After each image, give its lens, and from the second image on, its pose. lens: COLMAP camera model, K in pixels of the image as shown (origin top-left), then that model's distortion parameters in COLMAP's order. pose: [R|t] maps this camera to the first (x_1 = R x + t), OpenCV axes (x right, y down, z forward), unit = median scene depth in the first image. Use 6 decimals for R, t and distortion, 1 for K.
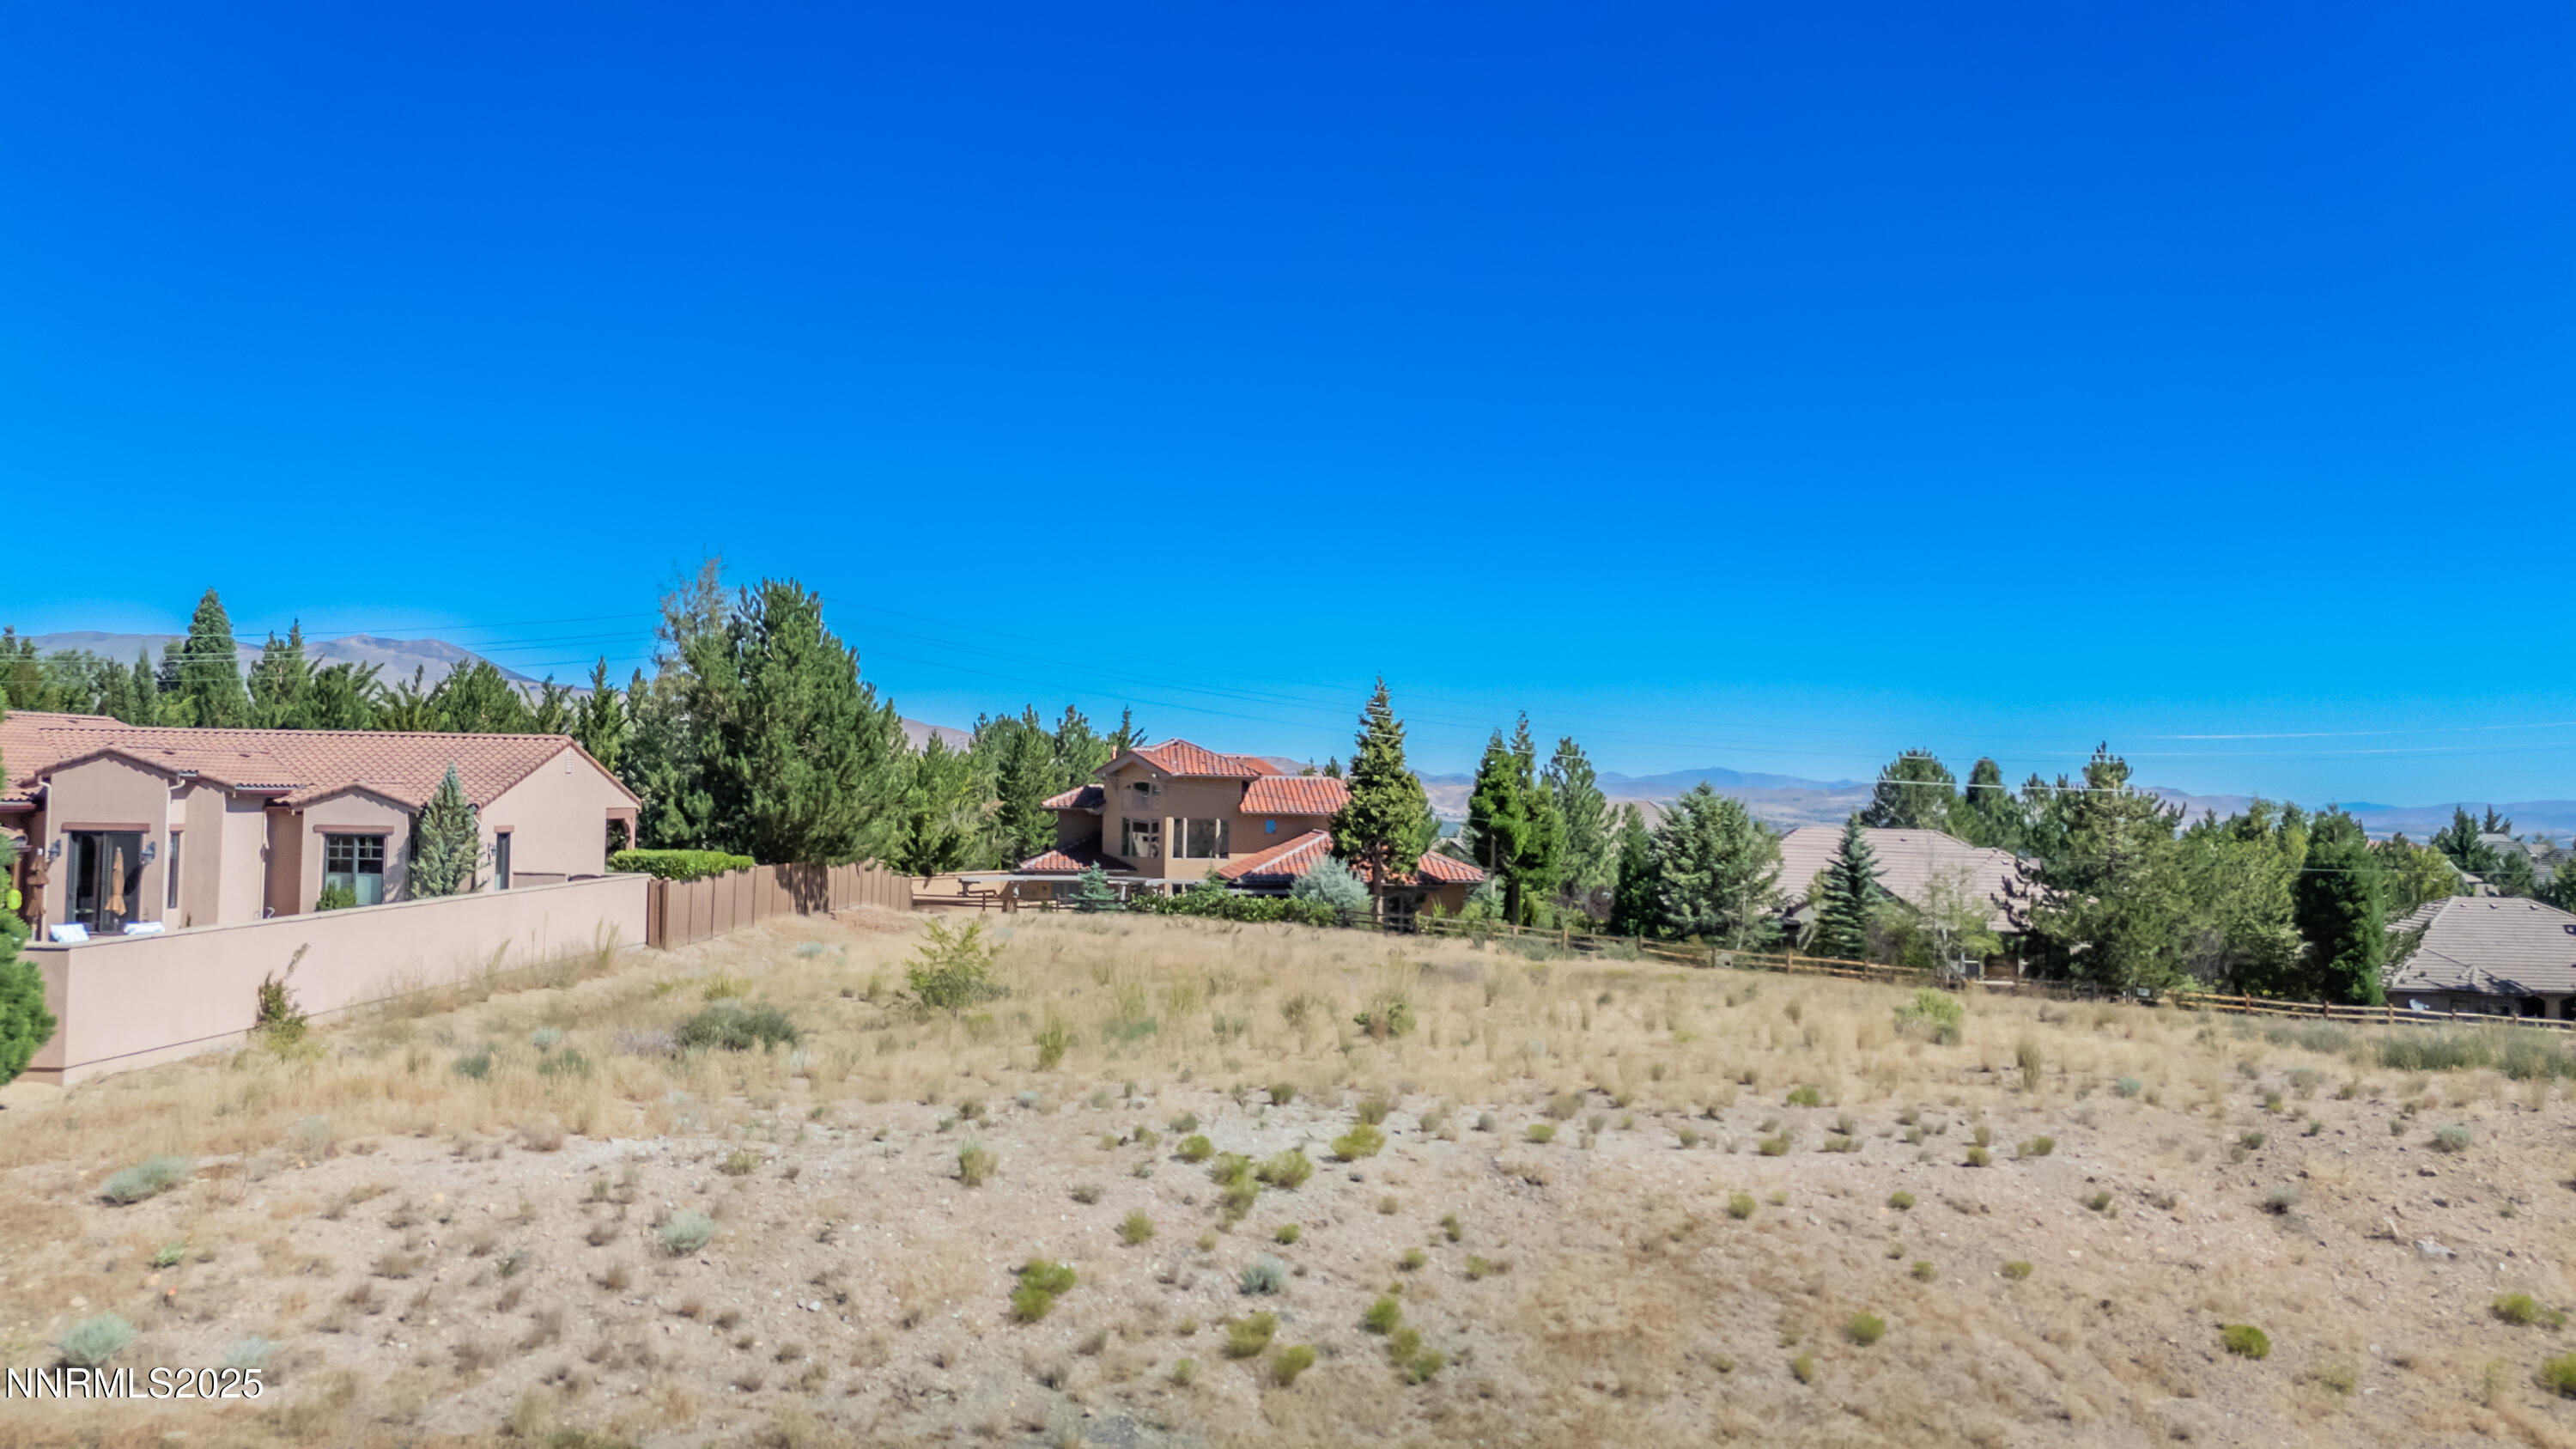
lens RADIAL K [[1883.8, 0, 1297.5], [0, 1883.8, 721.8], [0, 0, 1]] dist [0.071717, -0.049613]
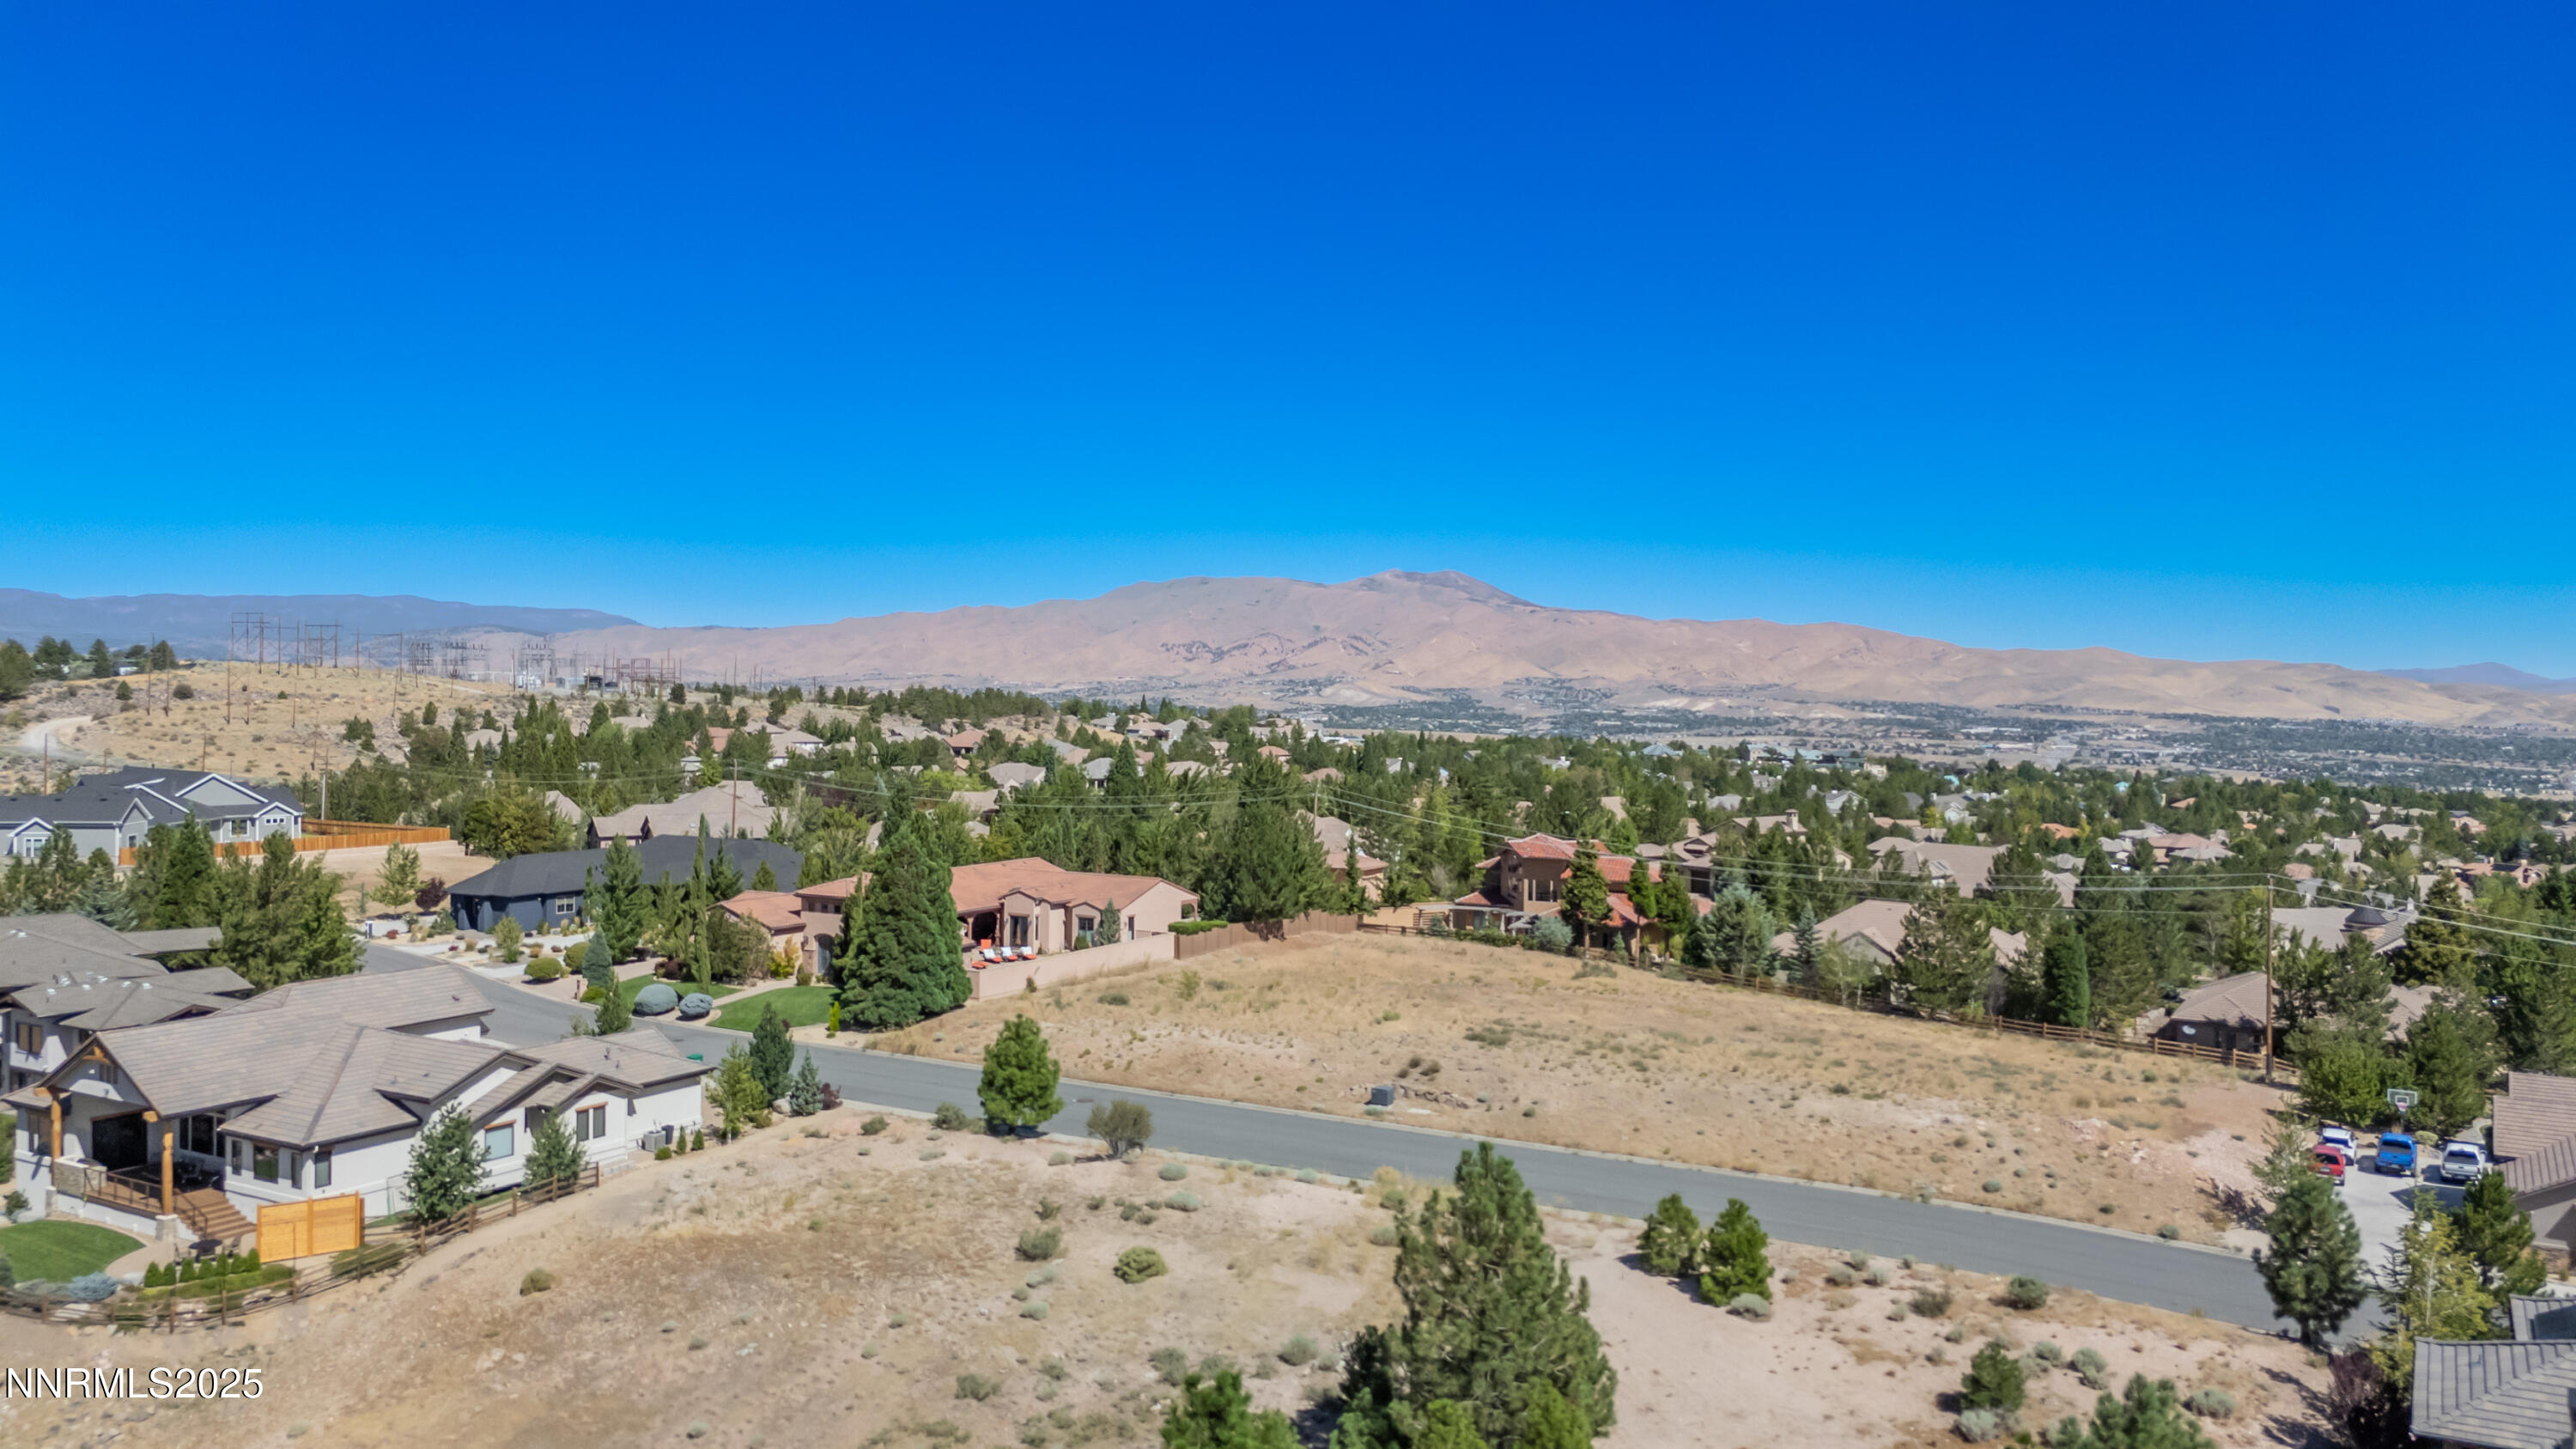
lens RADIAL K [[1879.9, 0, 1287.0], [0, 1879.9, 721.4], [0, 0, 1]] dist [0.098538, -0.106269]
pose [[0.869287, -0.003890, -0.494293, 1.930499], [0.027259, 0.998825, 0.040078, -0.554877], [0.493556, -0.048313, 0.868371, -2.182069]]
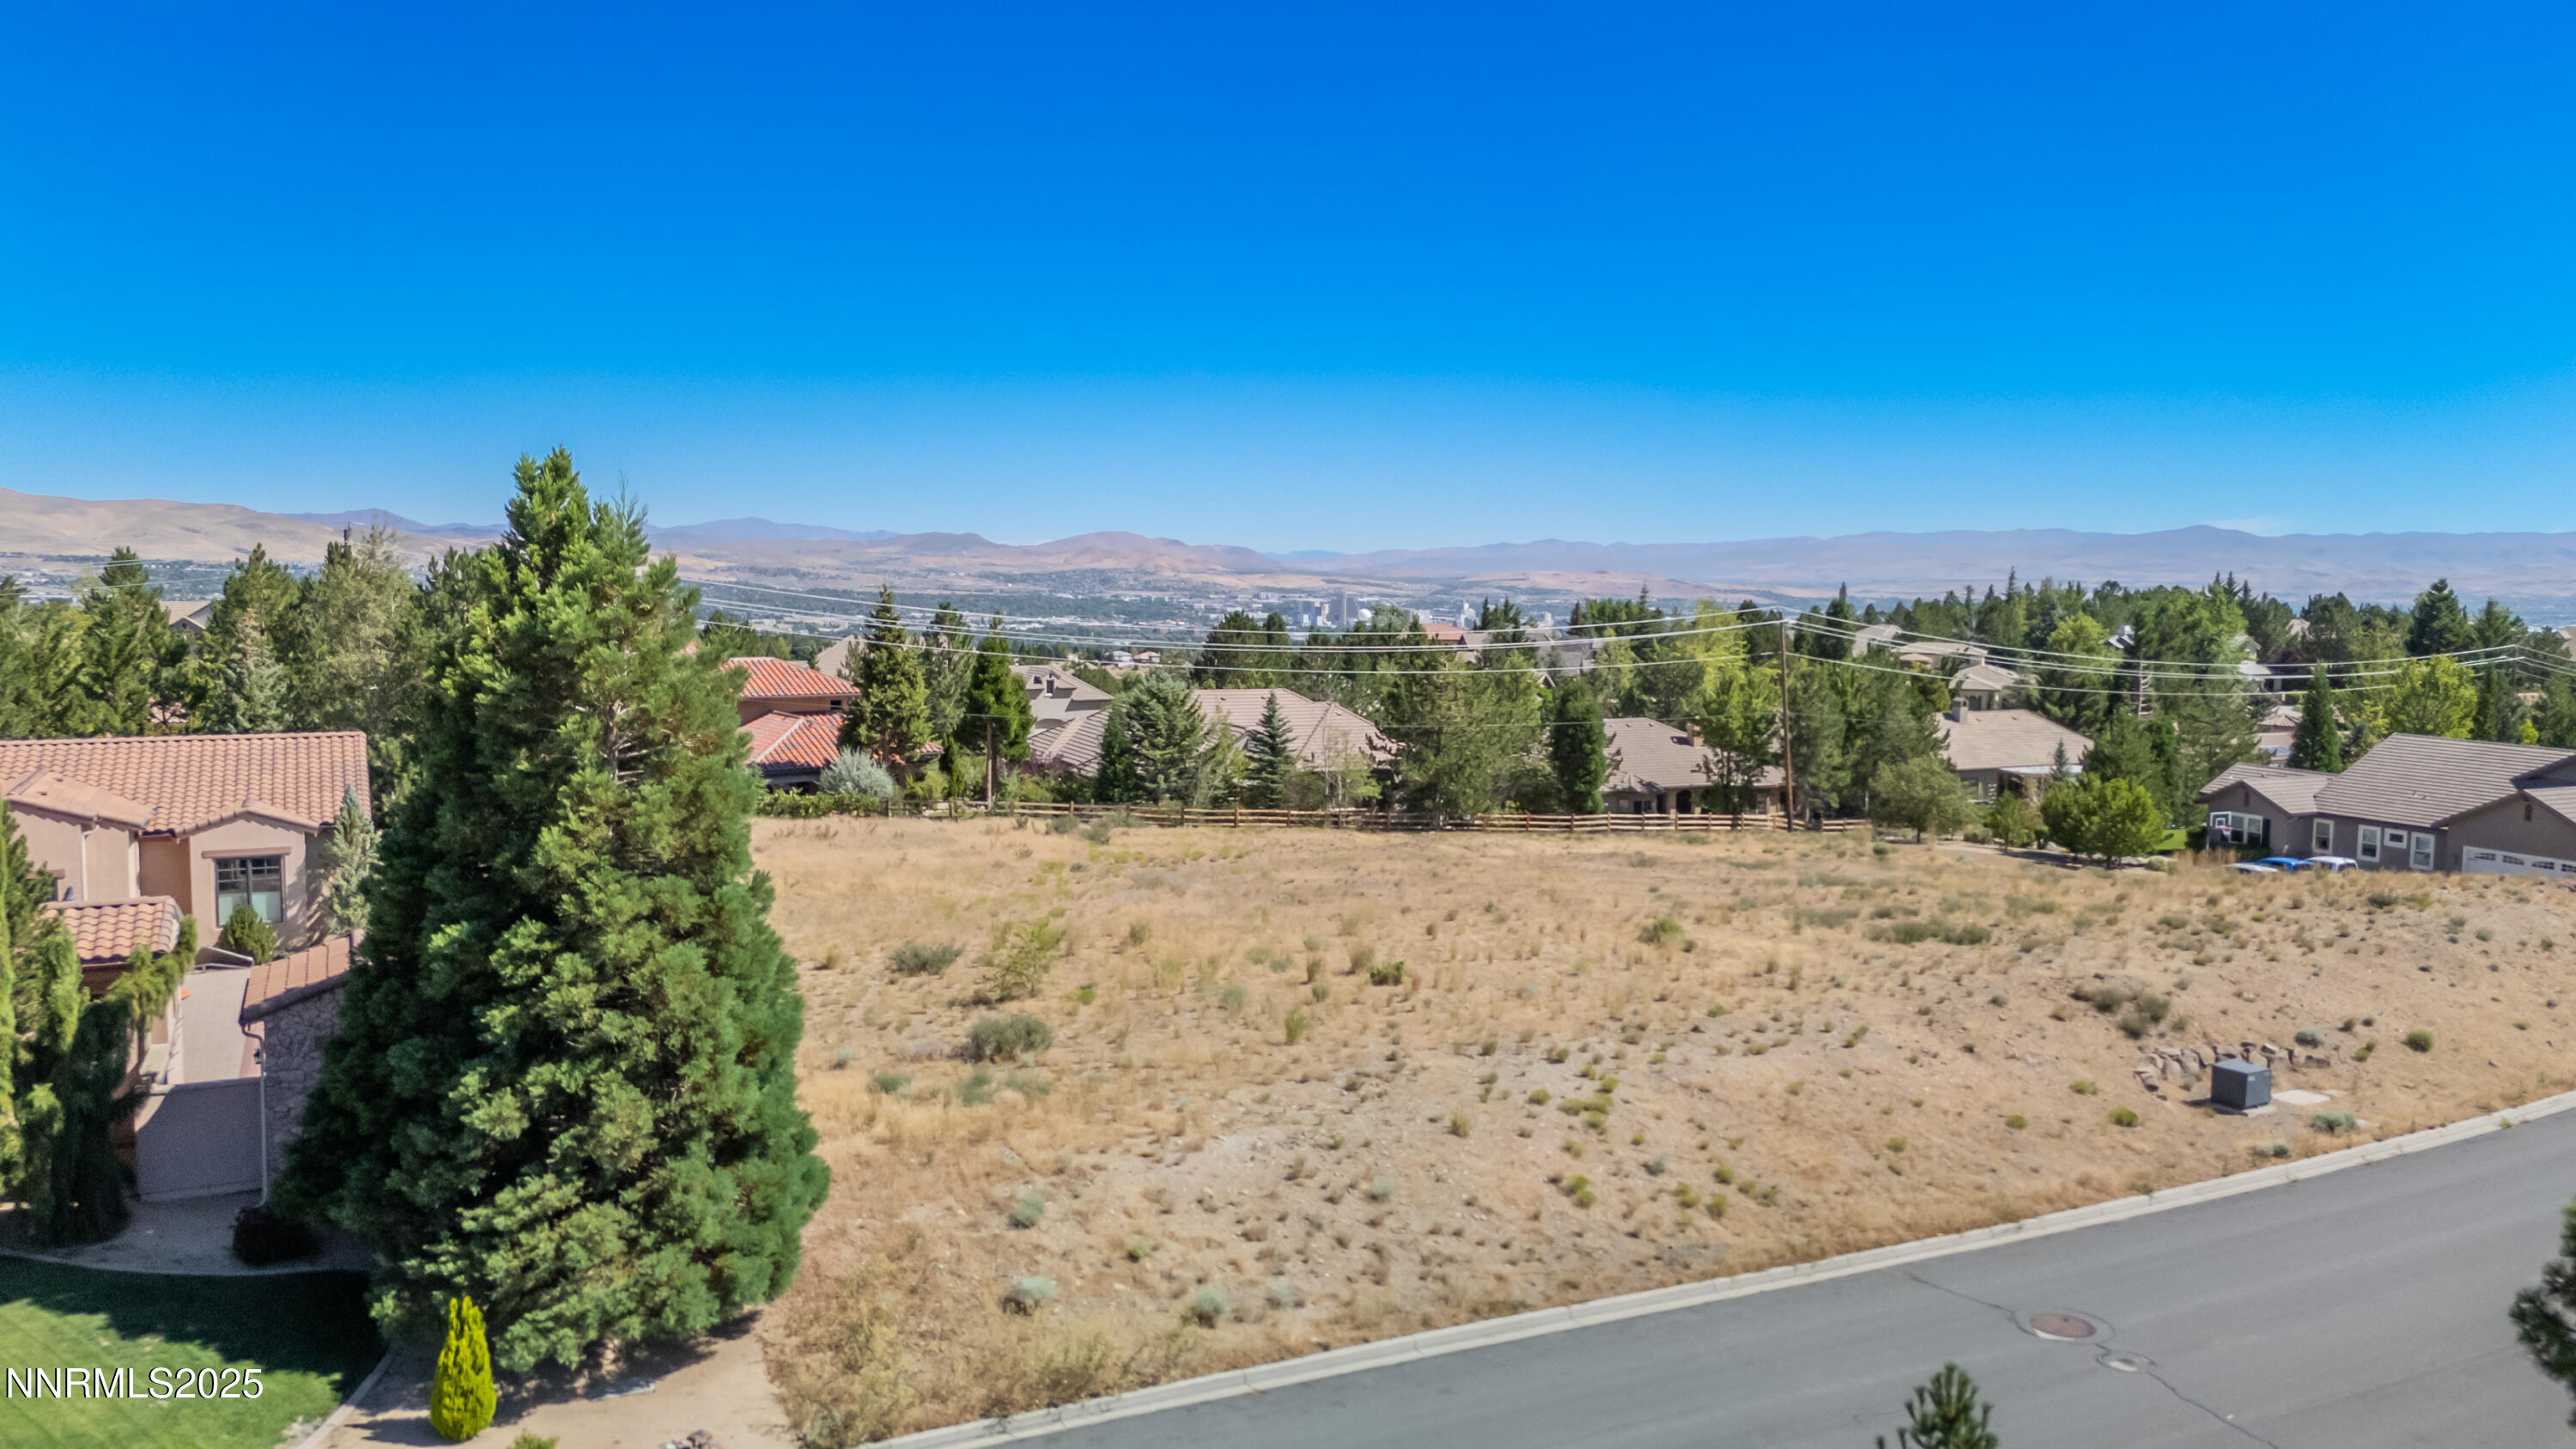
lens RADIAL K [[1889.1, 0, 1300.1], [0, 1889.1, 711.0], [0, 0, 1]] dist [0.100864, -0.109189]
pose [[0.878226, -0.046766, 0.475953, -0.732588], [-0.013248, 0.992447, 0.121959, -0.236601], [-0.478062, -0.113413, 0.870973, -0.279985]]
